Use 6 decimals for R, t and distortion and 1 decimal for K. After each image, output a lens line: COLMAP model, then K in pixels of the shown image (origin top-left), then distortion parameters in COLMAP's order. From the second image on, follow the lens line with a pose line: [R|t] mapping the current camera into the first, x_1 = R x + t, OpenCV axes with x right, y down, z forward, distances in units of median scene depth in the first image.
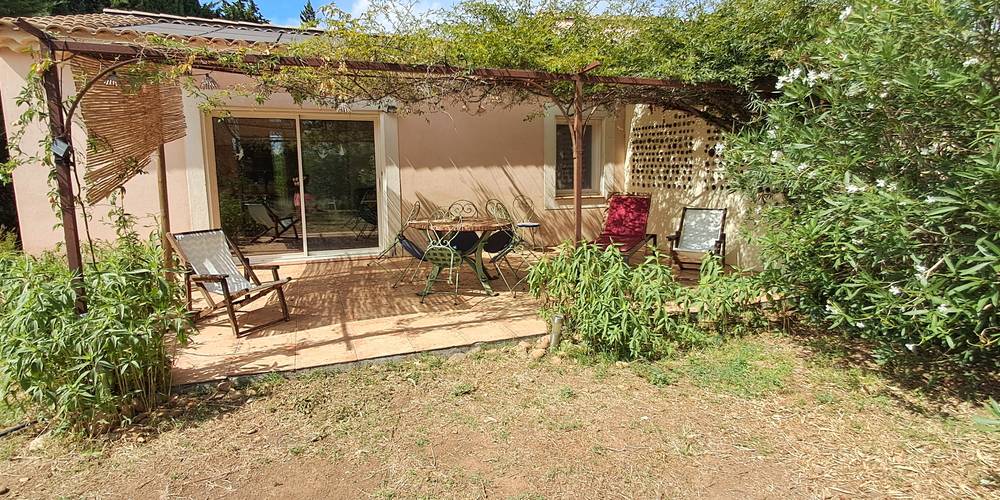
lens RADIAL K [[521.6, 0, 500.0], [0, 521.6, 250.0], [0, 0, 1]] dist [0.000298, 0.000077]
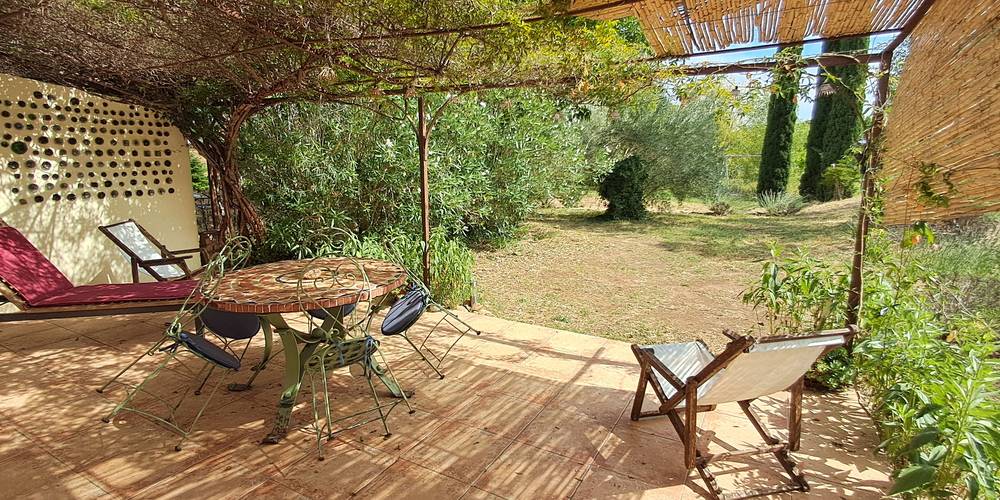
lens RADIAL K [[521.6, 0, 500.0], [0, 521.6, 250.0], [0, 0, 1]] dist [0.000298, 0.000077]
pose [[-0.671212, -0.129958, 0.729784, -0.730270], [0.117177, 0.953531, 0.277575, -0.252061], [-0.731945, 0.271826, -0.624794, 1.446359]]
